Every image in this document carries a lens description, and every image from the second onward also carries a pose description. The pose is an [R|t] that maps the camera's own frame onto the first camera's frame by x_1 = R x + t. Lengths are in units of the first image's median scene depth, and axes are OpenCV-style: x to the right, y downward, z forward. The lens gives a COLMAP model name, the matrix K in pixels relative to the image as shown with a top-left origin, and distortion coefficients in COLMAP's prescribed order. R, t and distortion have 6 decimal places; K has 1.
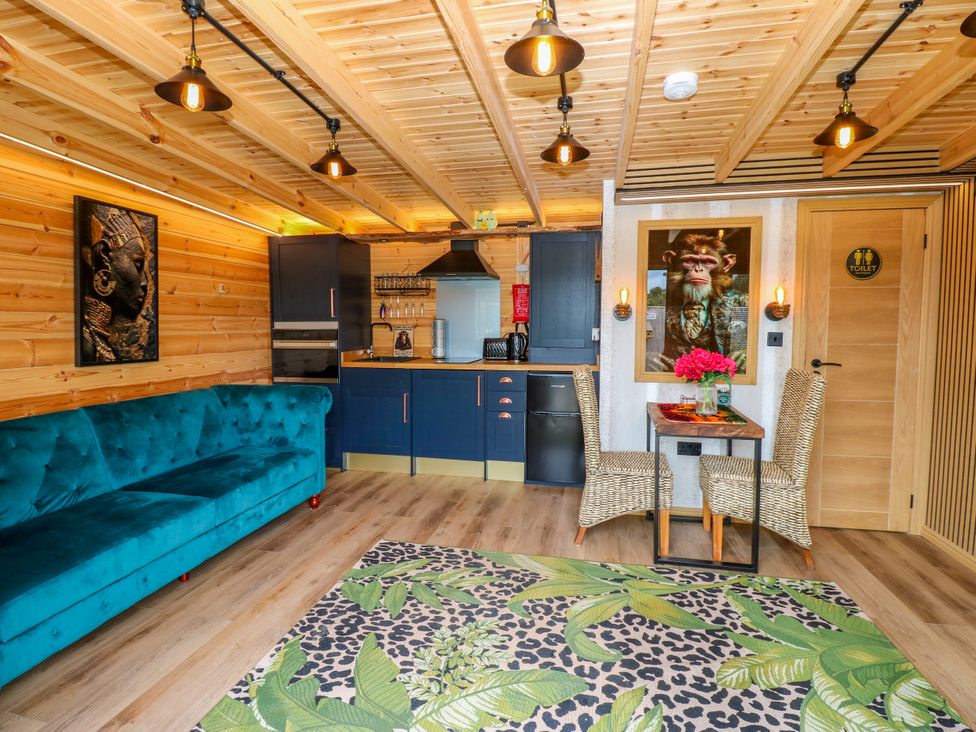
lens RADIAL K [[509.2, 0, 493.2], [0, 509.2, 355.5], [0, 0, 1]] dist [0.003583, -0.014883]
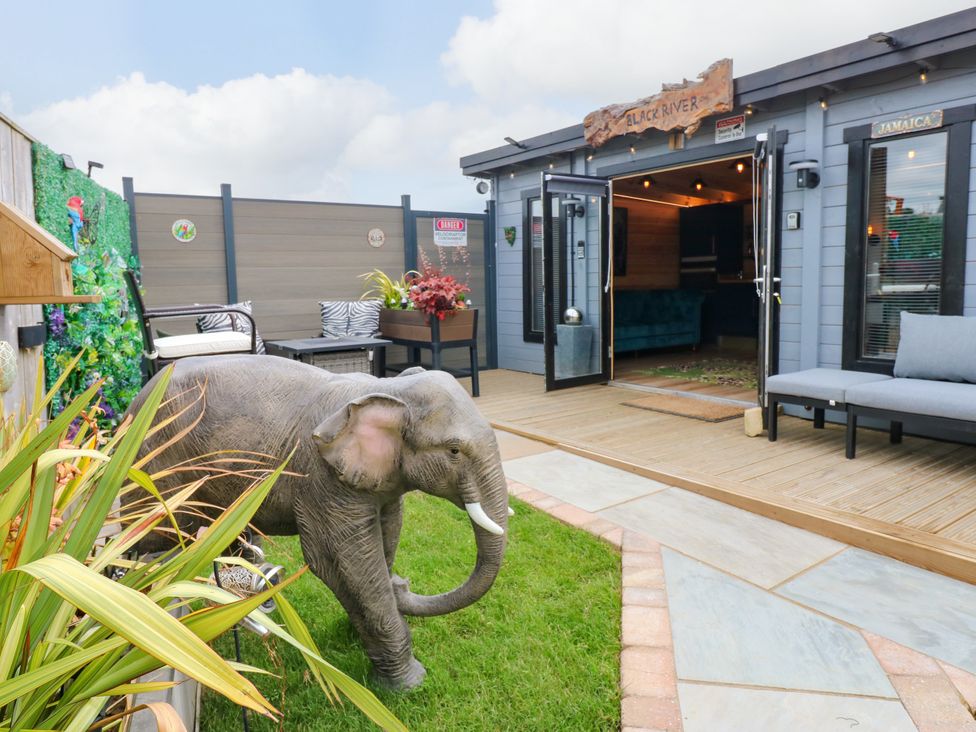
lens RADIAL K [[679.2, 0, 490.6], [0, 679.2, 349.5], [0, 0, 1]] dist [-0.004395, -0.002440]
pose [[0.743161, 0.045758, -0.667546, 0.850256], [-0.018961, 0.998698, 0.047348, 0.196720], [0.668844, -0.022530, 0.743062, -1.527014]]
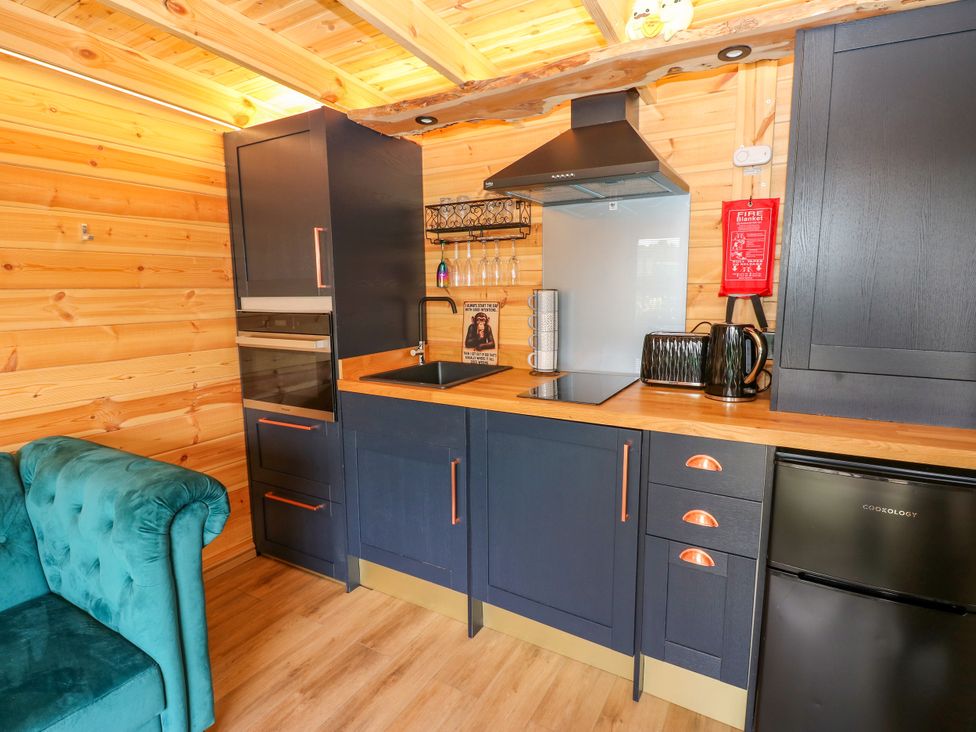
lens RADIAL K [[509.2, 0, 493.2], [0, 509.2, 355.5], [0, 0, 1]] dist [0.003583, -0.014883]
pose [[0.950014, 0.032144, -0.310547, -0.008486], [-0.010613, 0.997436, 0.070777, -0.062257], [0.312026, -0.063944, 0.947919, 0.779187]]
